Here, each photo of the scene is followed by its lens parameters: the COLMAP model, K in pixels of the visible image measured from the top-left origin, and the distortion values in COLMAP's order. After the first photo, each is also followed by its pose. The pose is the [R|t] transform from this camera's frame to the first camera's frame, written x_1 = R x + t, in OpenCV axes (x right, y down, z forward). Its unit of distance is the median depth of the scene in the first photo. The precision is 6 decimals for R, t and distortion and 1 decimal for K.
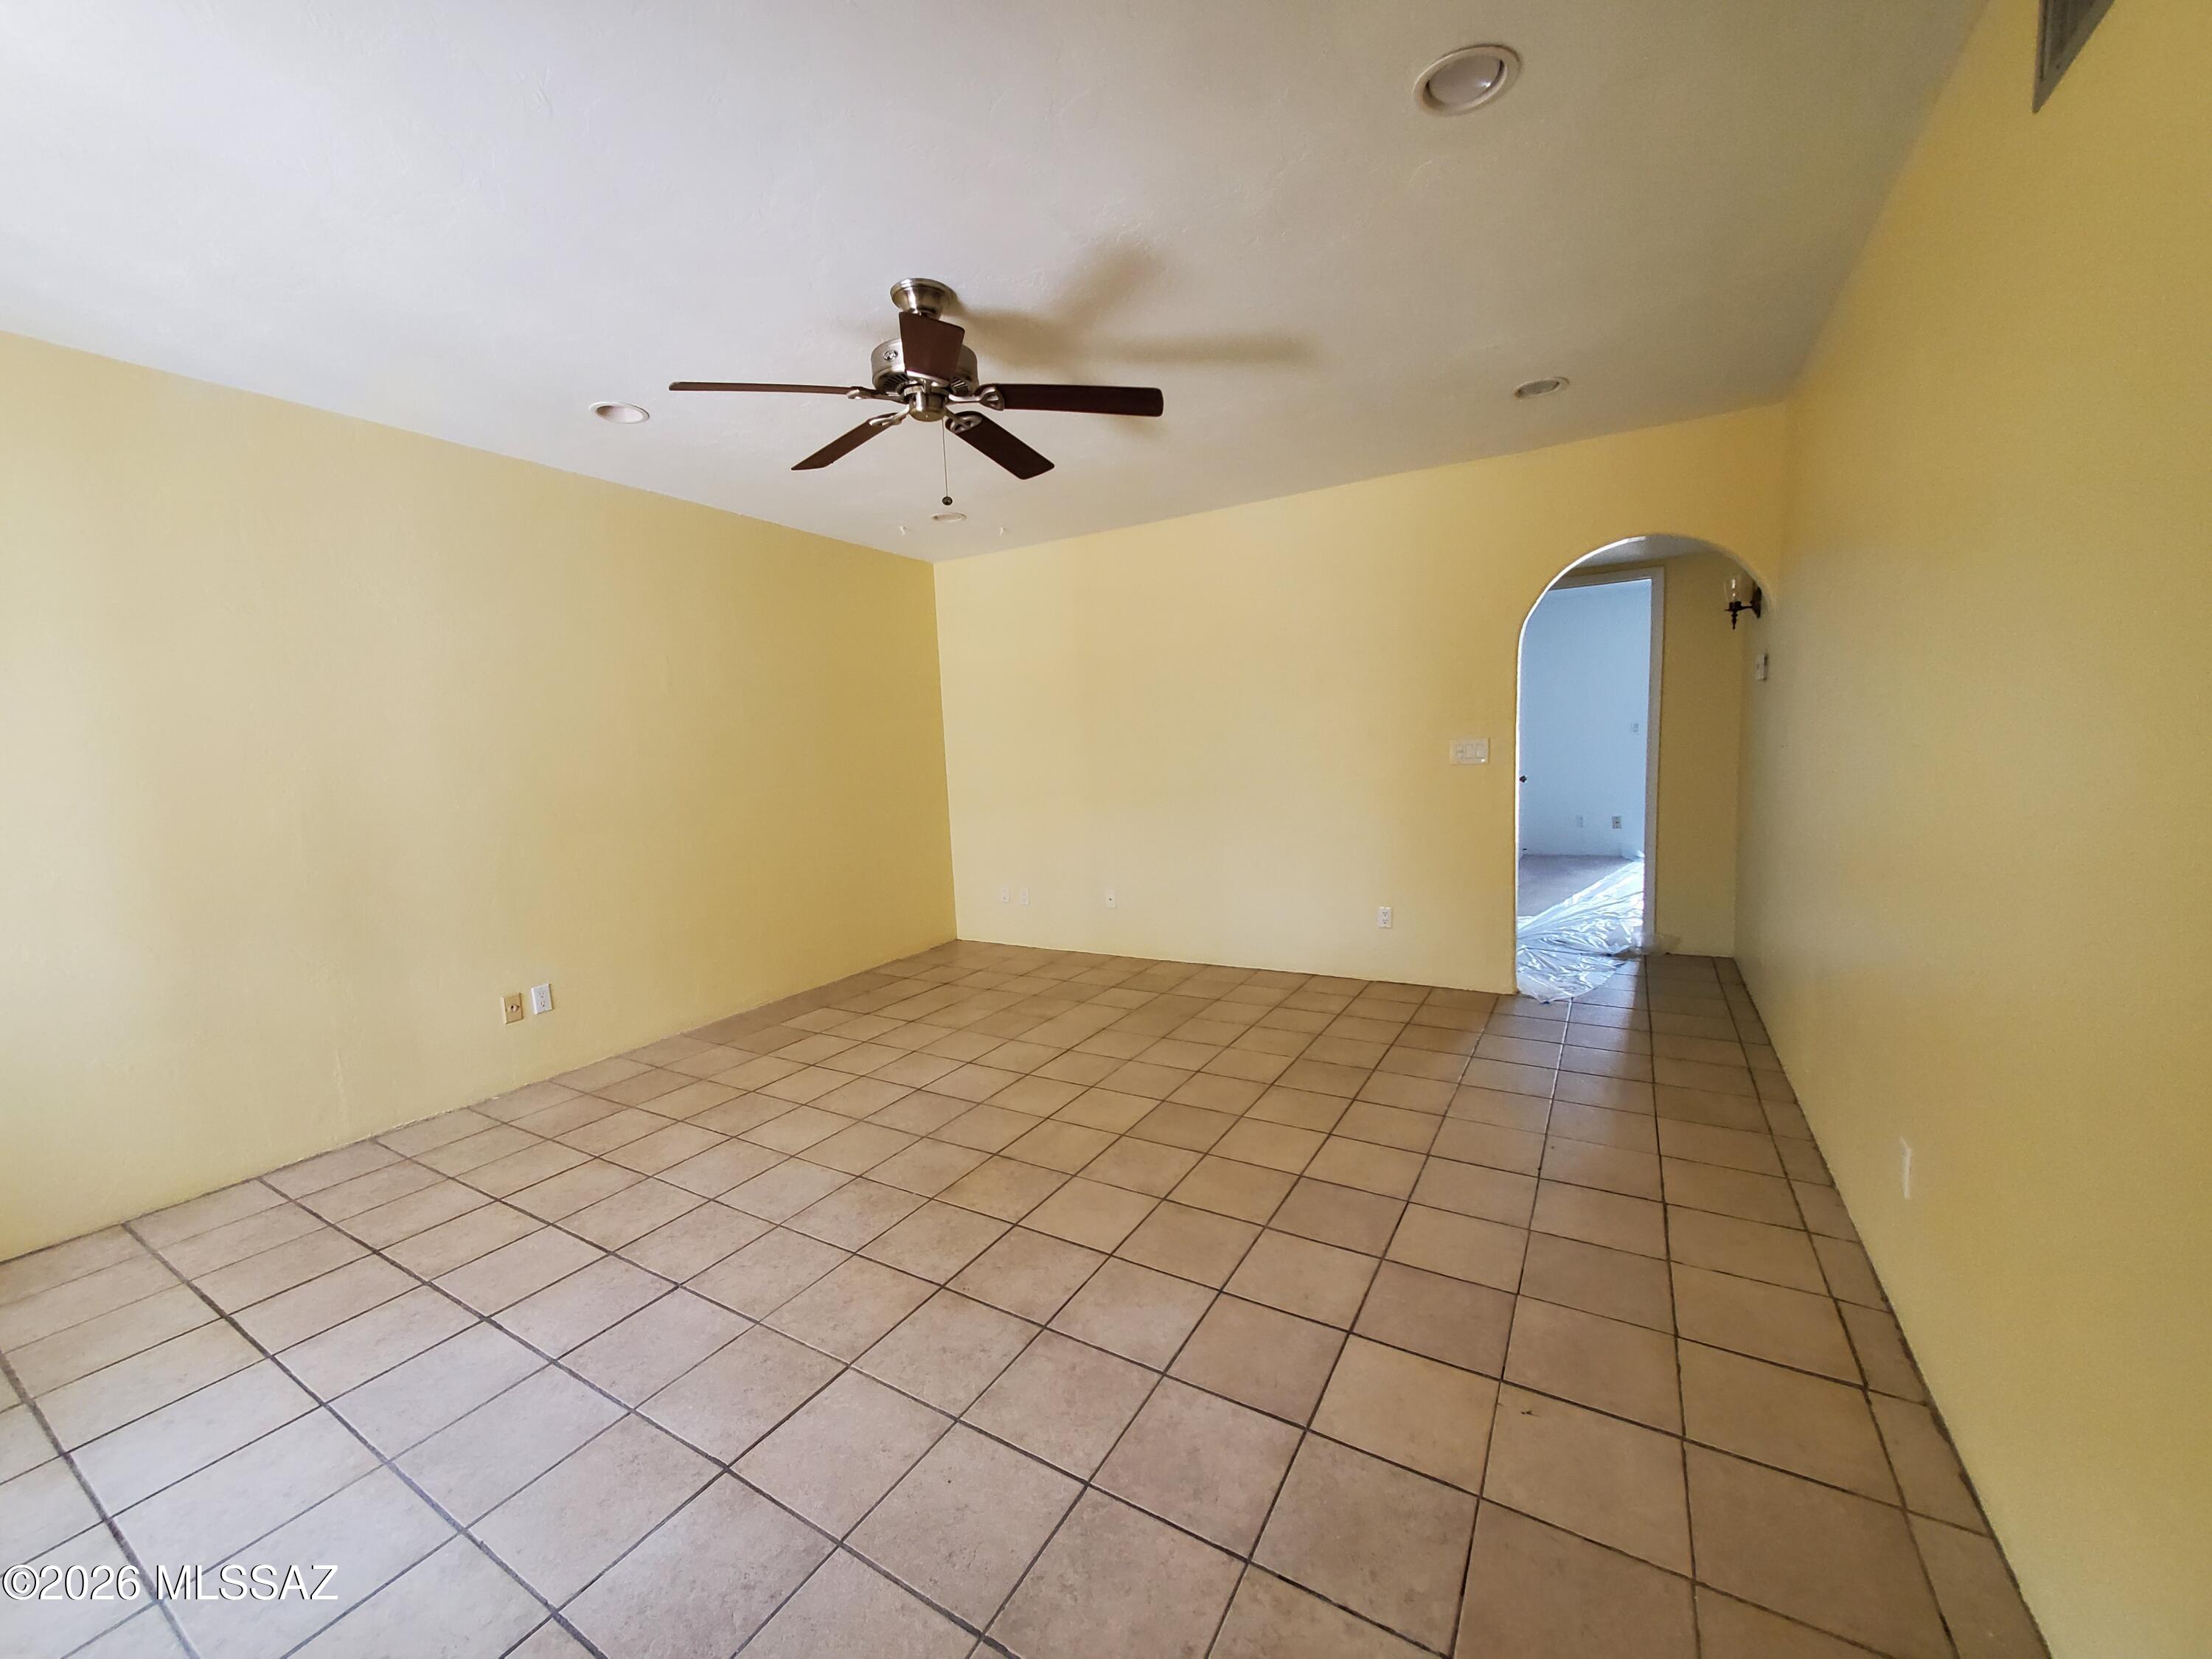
lens RADIAL K [[869.7, 0, 1099.1], [0, 869.7, 839.8], [0, 0, 1]] dist [0.003005, -0.000210]
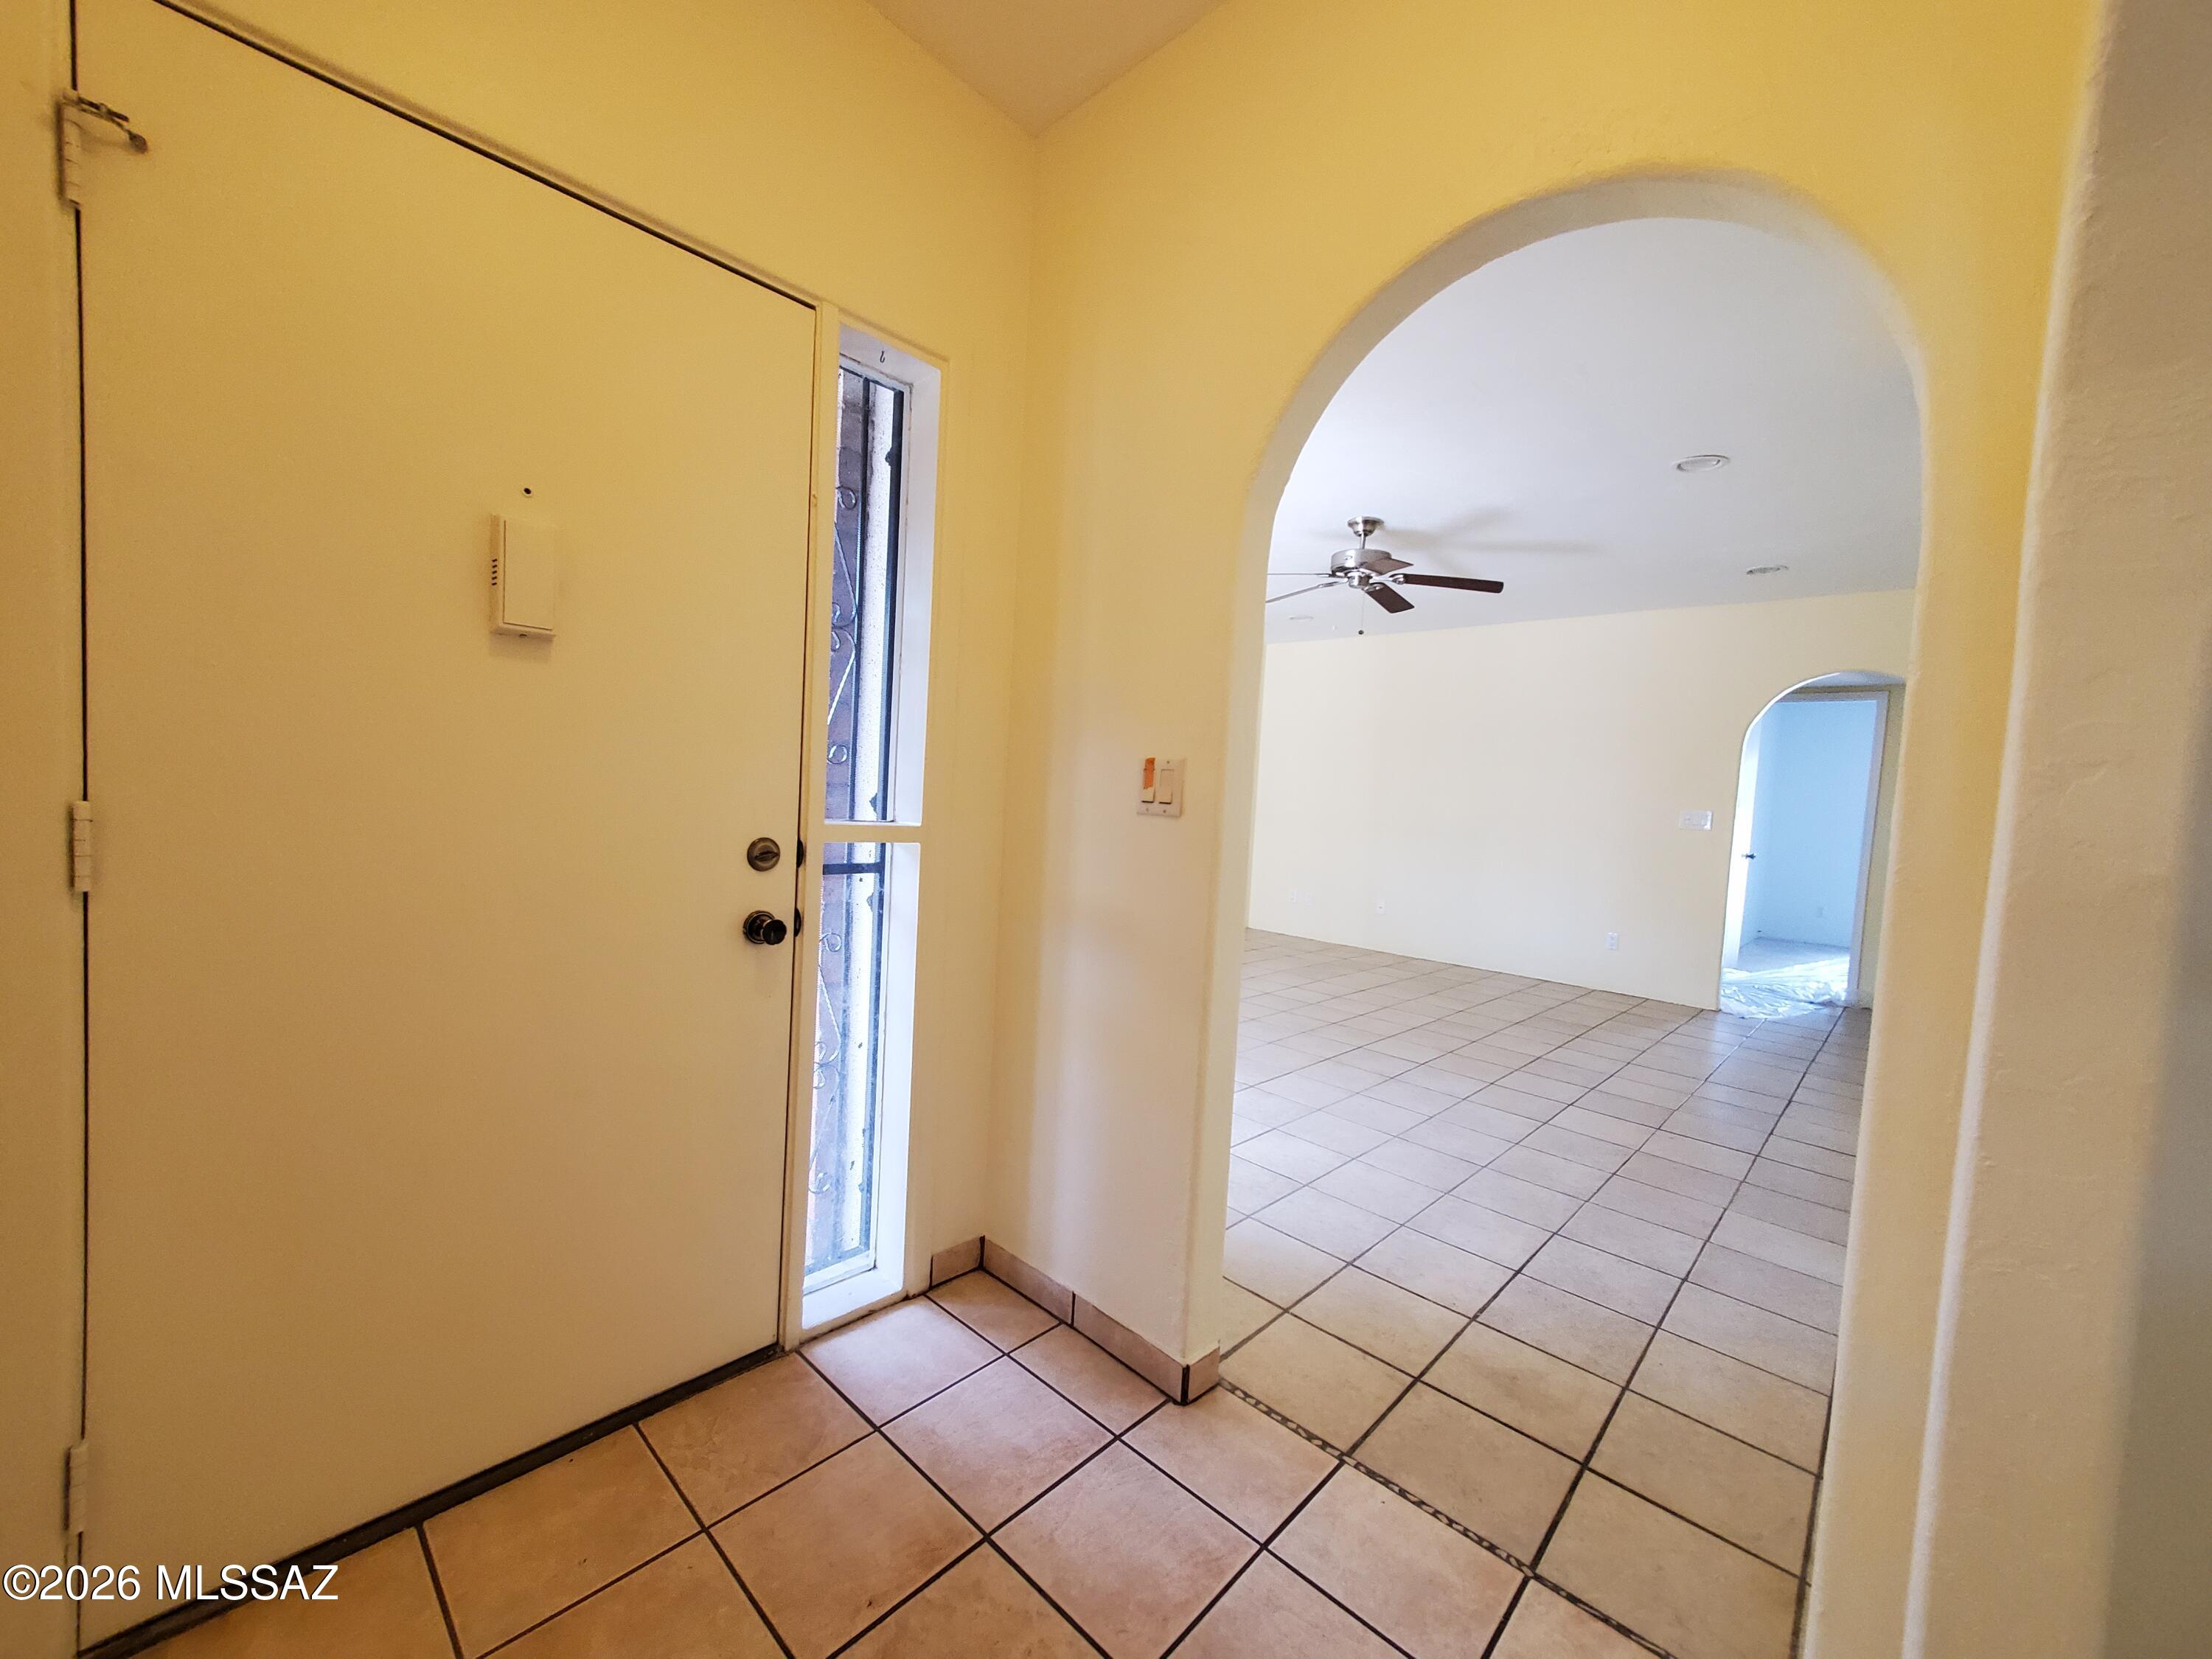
lens RADIAL K [[869.7, 0, 1105.0], [0, 869.7, 824.1], [0, 0, 1]] dist [0.003005, -0.000210]
pose [[0.968225, 0.114424, -0.222366, -0.175035], [-0.130160, 0.989830, -0.057403, 0.116284], [0.213536, 0.084523, 0.973272, -0.572079]]
